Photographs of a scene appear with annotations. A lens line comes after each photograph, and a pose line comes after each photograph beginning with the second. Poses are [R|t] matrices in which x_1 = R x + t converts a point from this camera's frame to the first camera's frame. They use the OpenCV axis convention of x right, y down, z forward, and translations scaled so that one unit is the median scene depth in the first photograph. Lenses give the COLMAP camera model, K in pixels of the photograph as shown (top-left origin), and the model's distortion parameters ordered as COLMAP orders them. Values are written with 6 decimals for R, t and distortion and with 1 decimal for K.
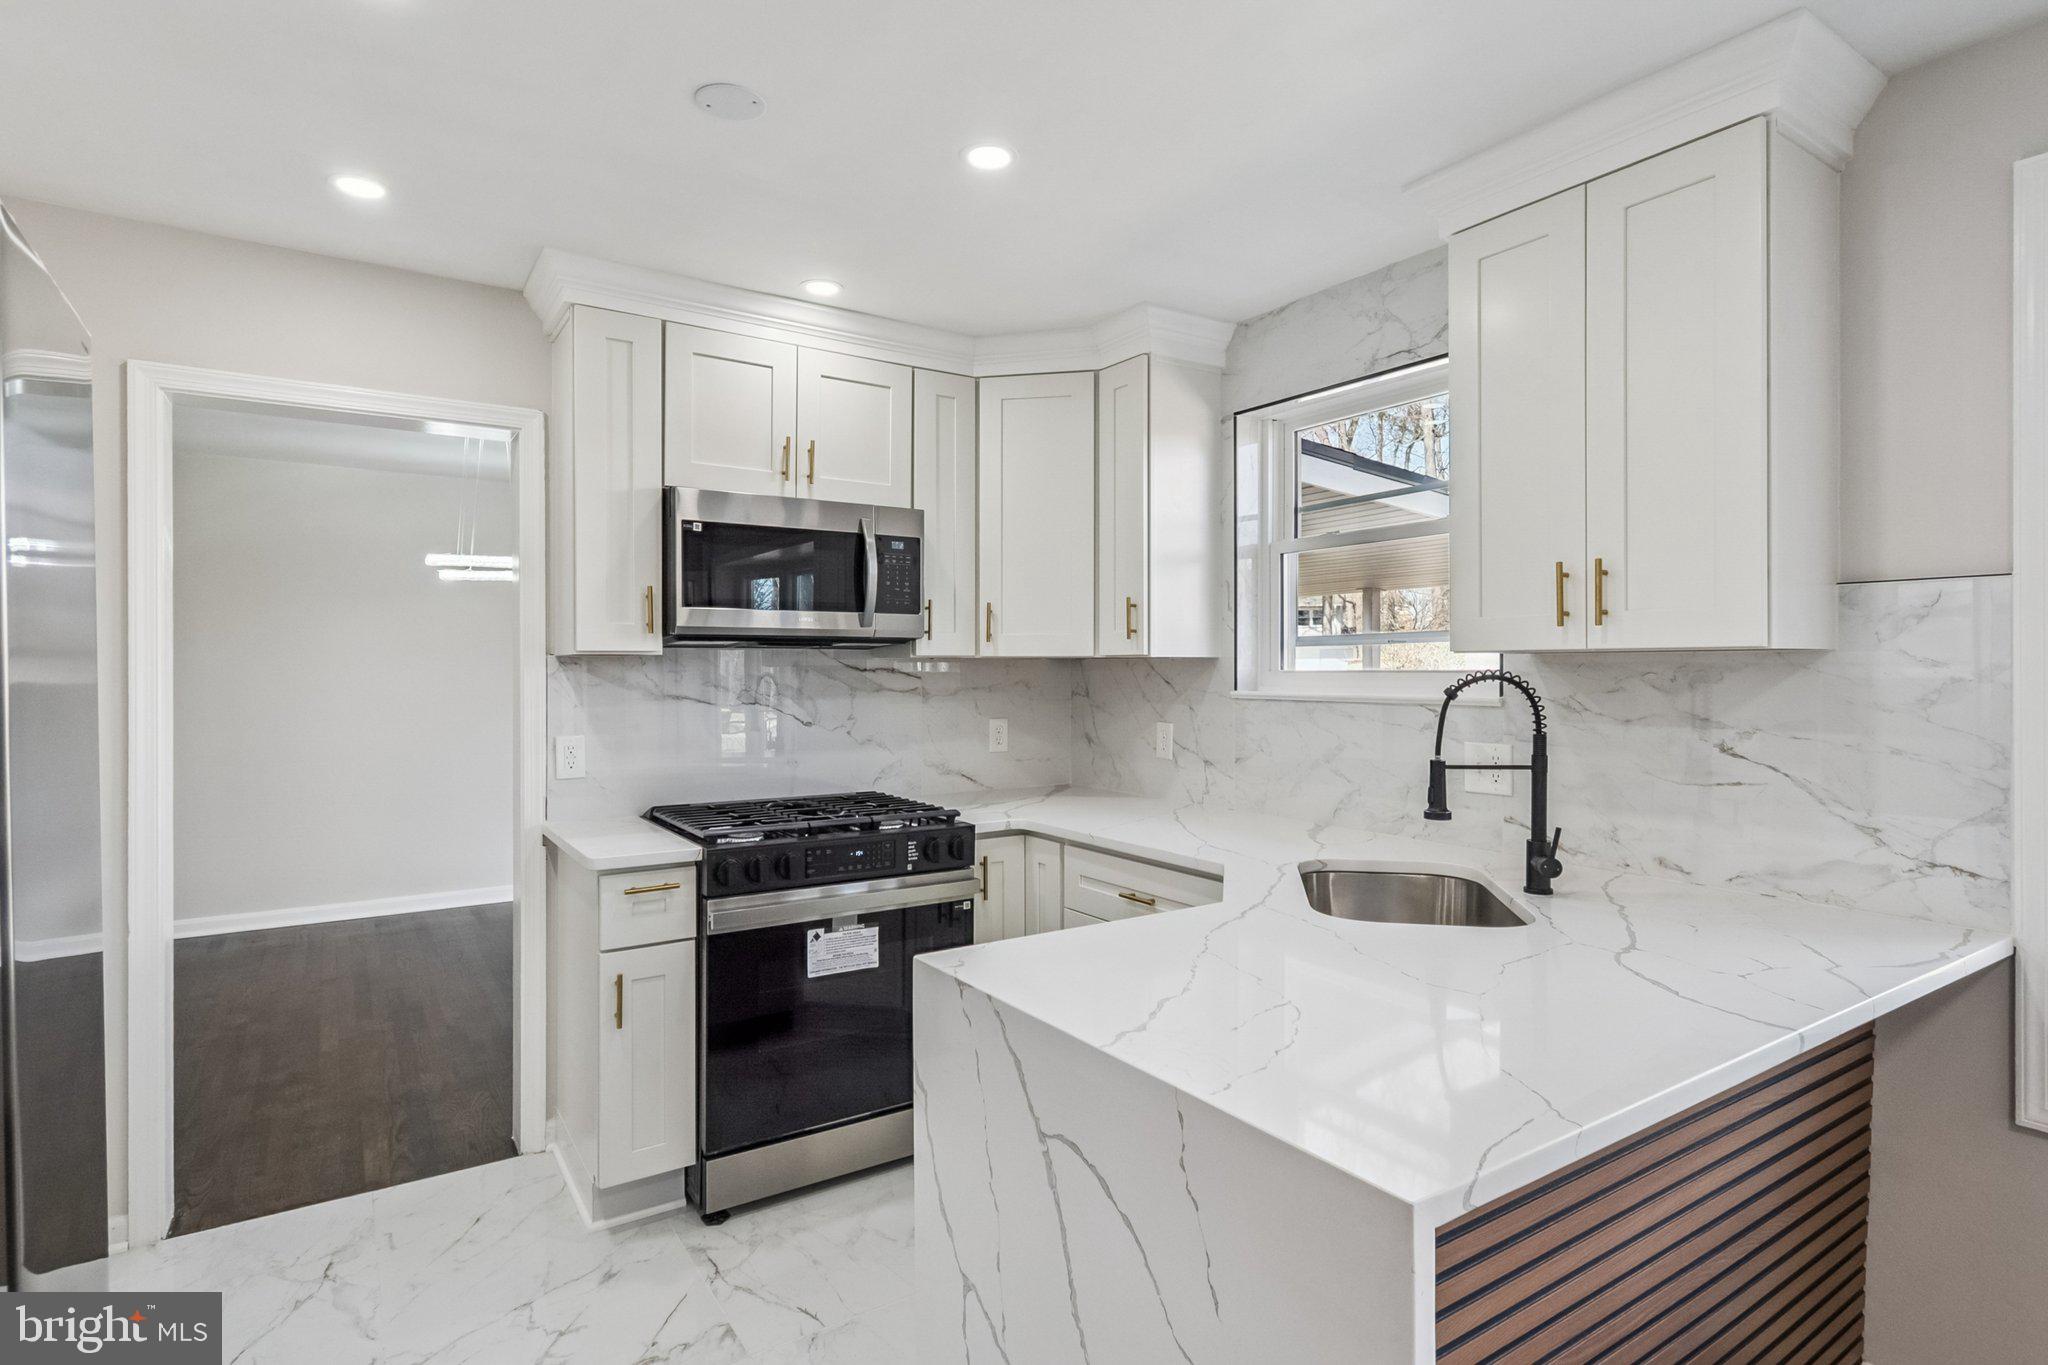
lens RADIAL K [[1042.6, 0, 1026.5], [0, 1042.6, 665.7], [0, 0, 1]] dist [0.001122, -0.000639]
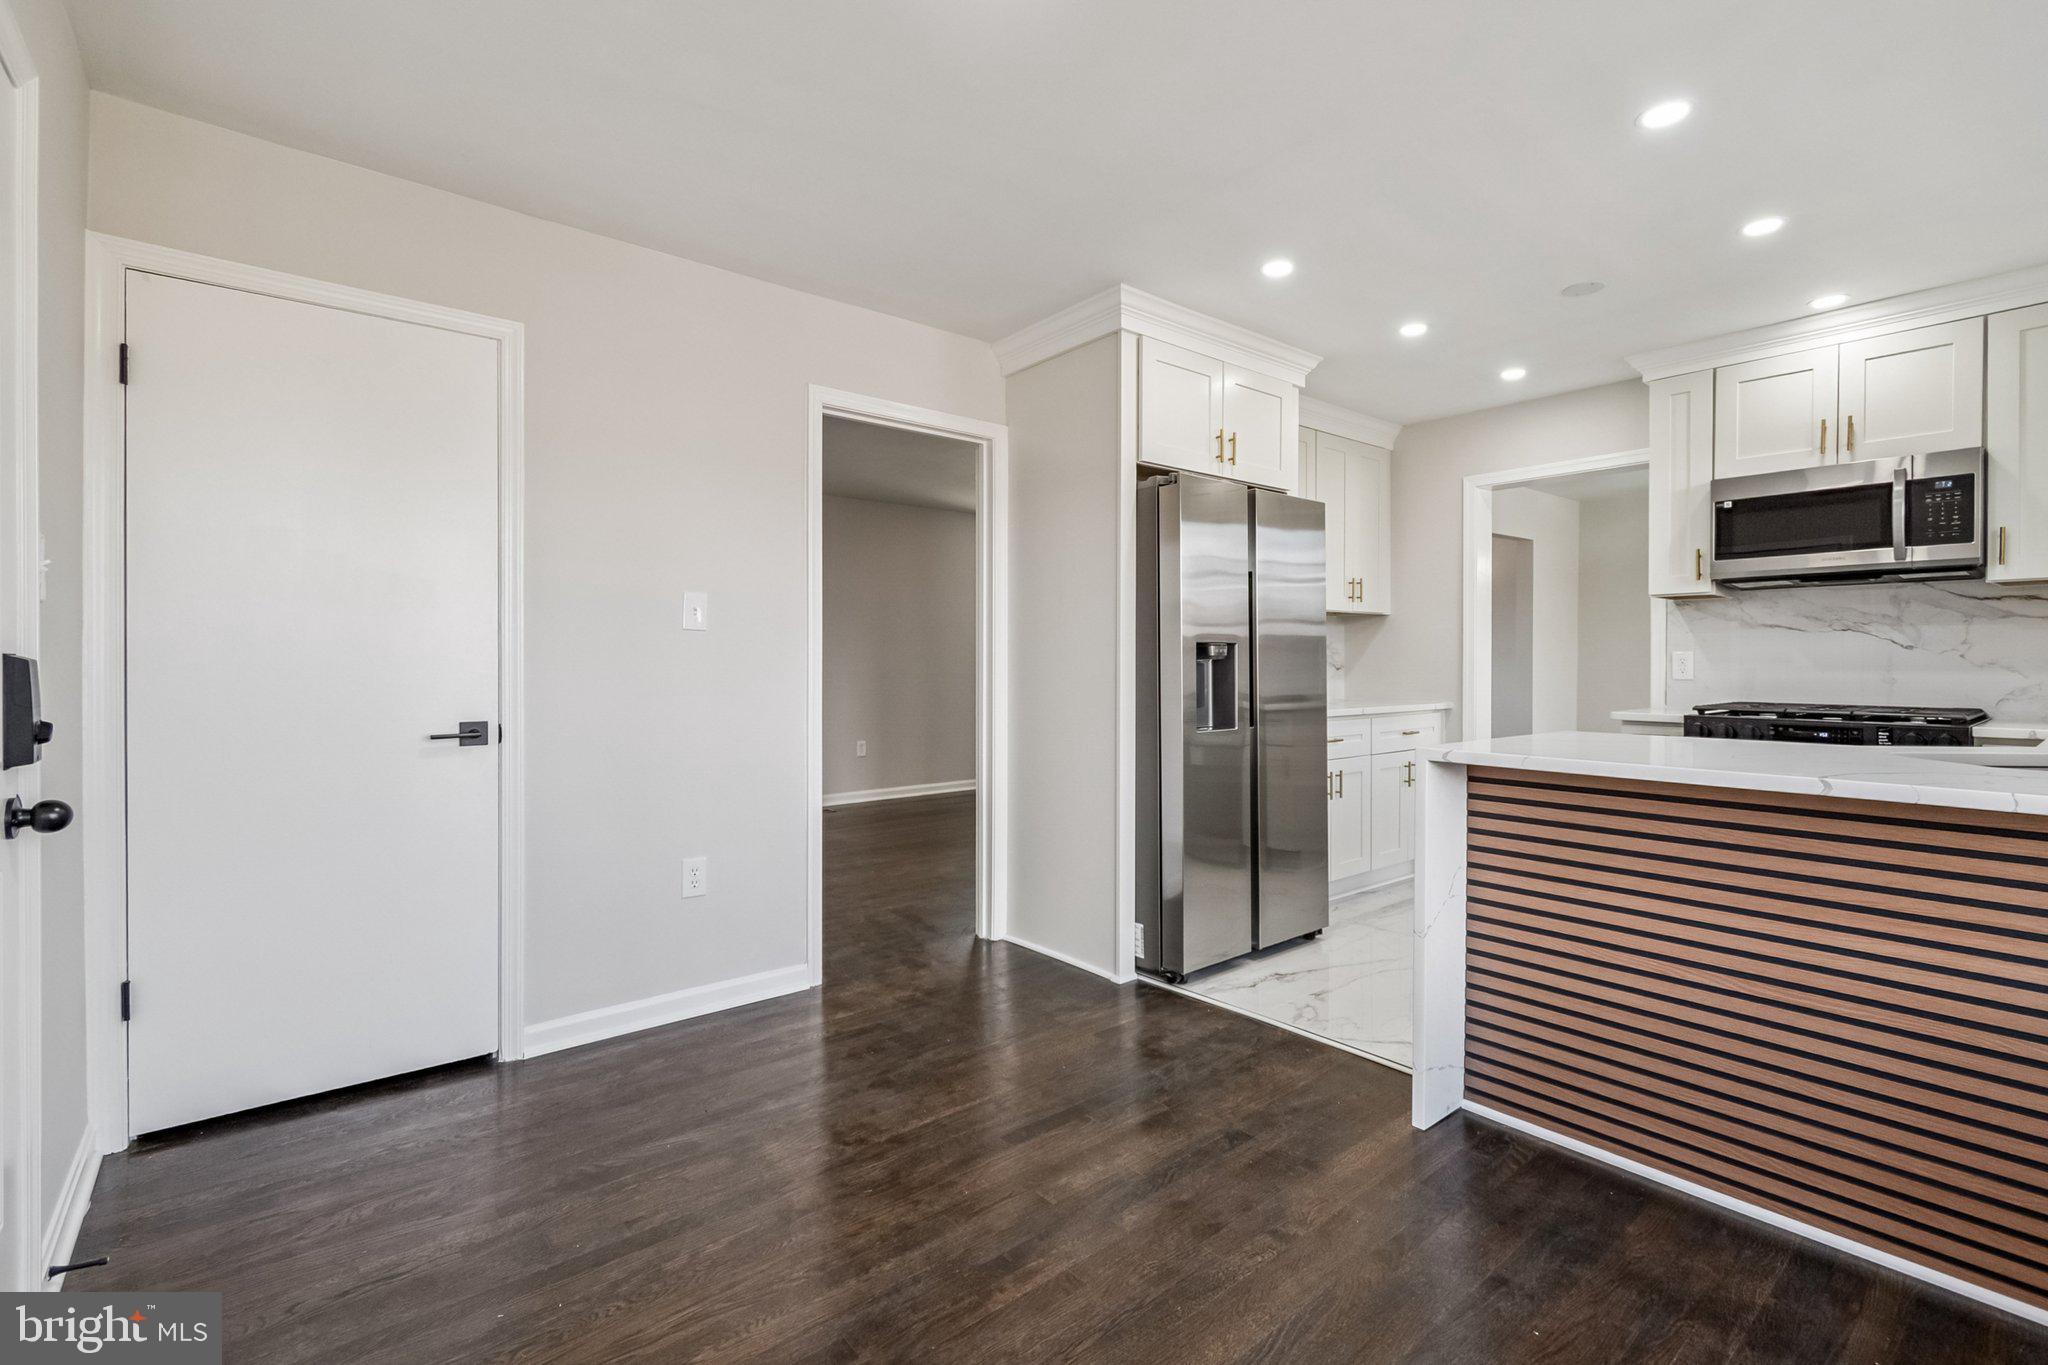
lens RADIAL K [[916.2, 0, 1023.5], [0, 916.2, 664.4], [0, 0, 1]] dist [0.000481, -0.000913]
pose [[0.104812, 0.002168, -0.994490, 0.850107], [0.001822, 0.999996, 0.002372, 0.085033], [0.994490, -0.002061, 0.104808, -0.114580]]
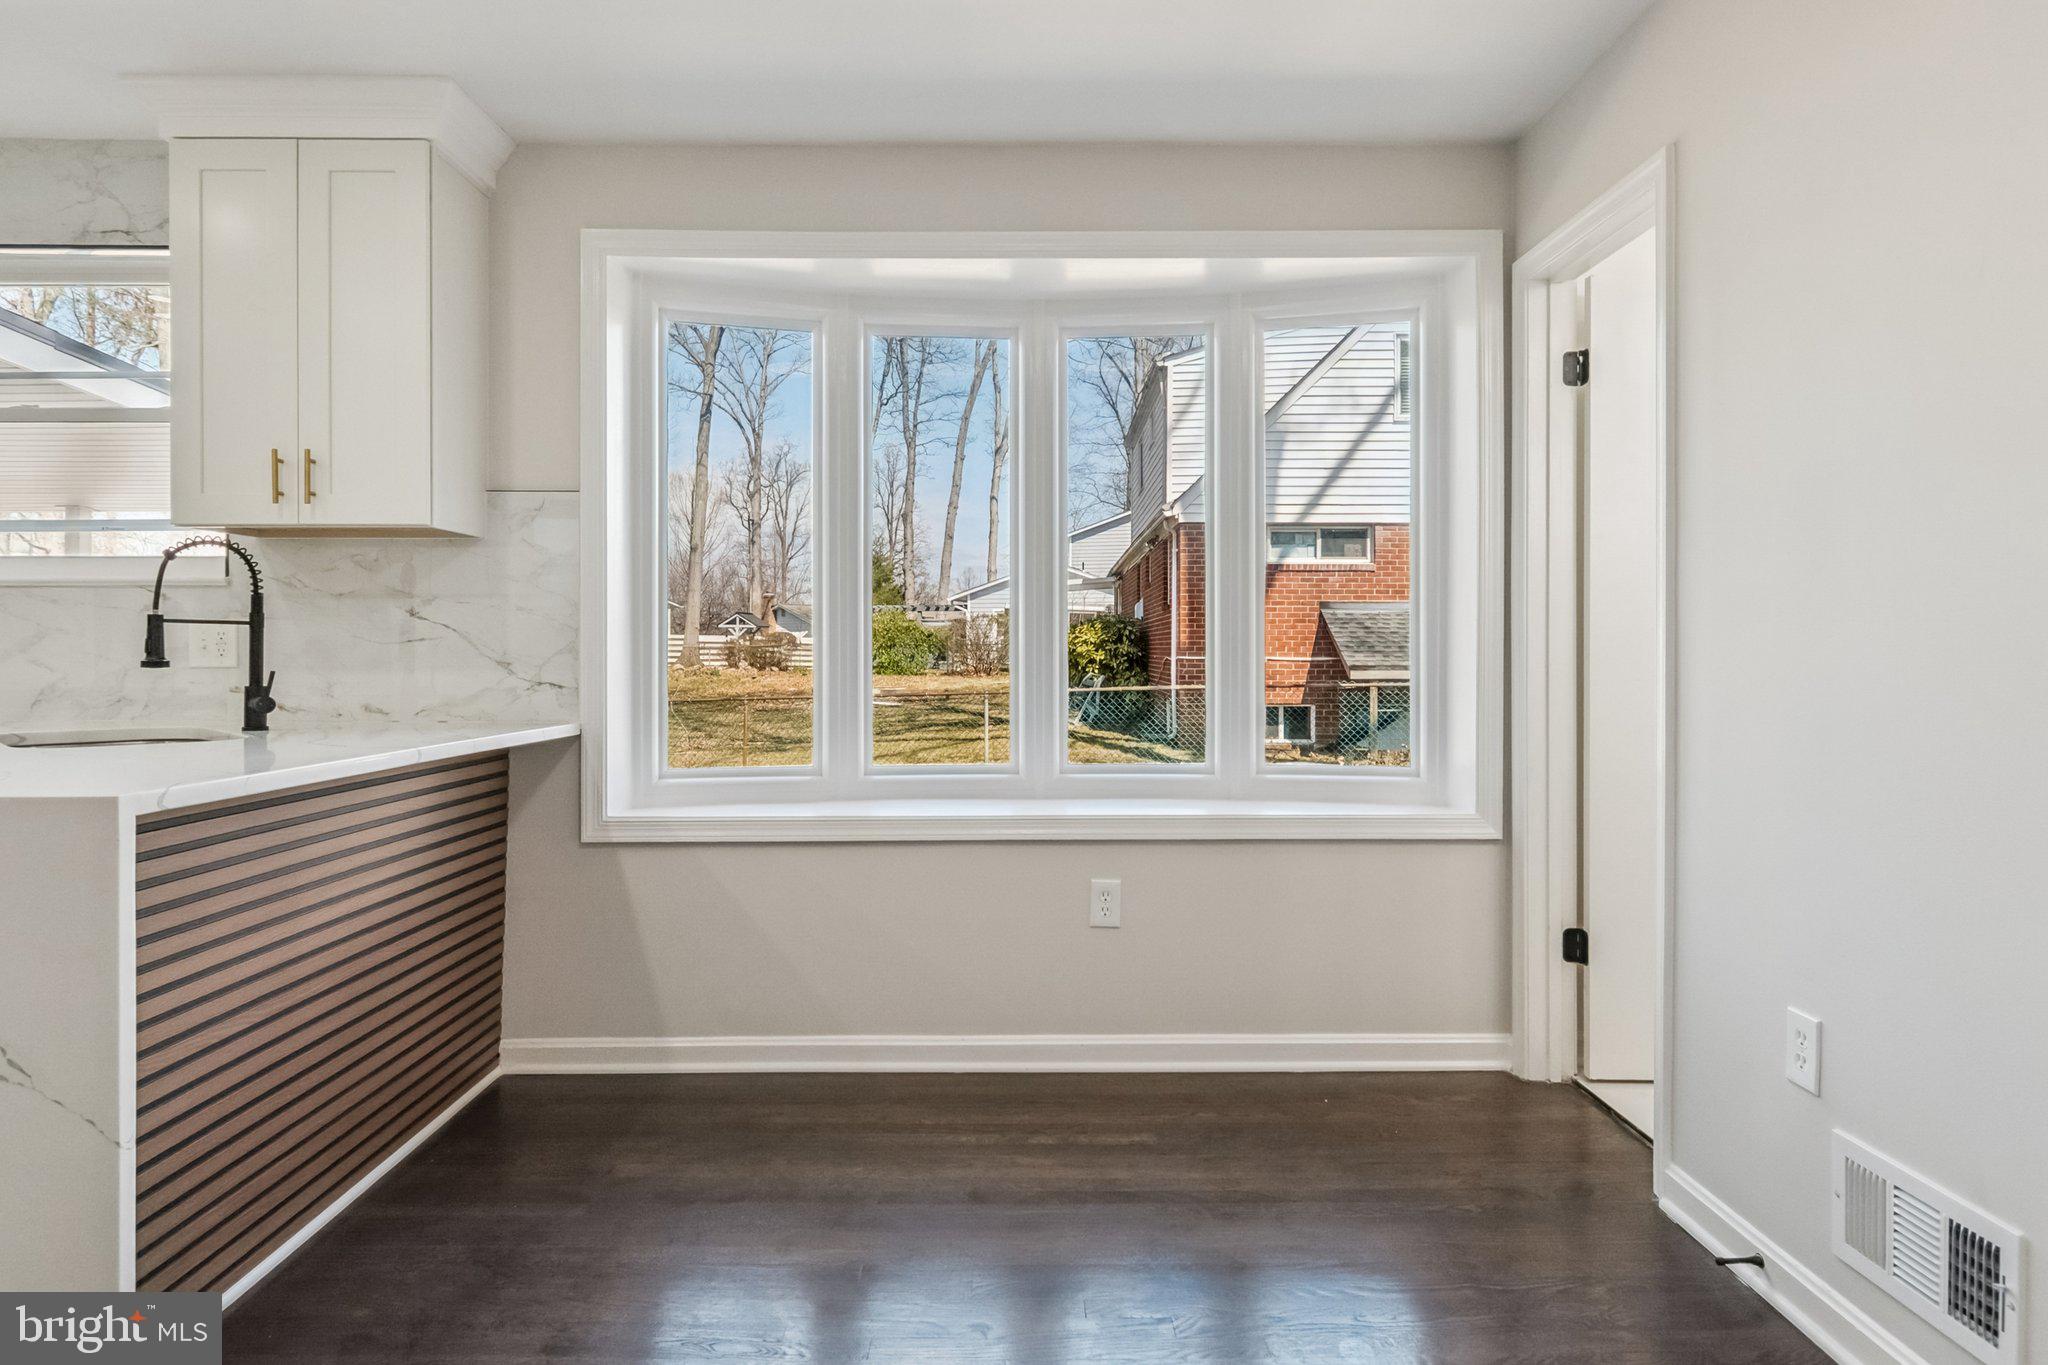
lens RADIAL K [[1183.5, 0, 1029.2], [0, 1183.5, 652.6], [0, 0, 1]] dist [0.001762, -0.000112]
pose [[0.542863, 0.000196, 0.839821, -0.111595], [-0.002823, 0.999995, 0.001591, 0.091628], [-0.839817, -0.003234, 0.542861, -0.326609]]
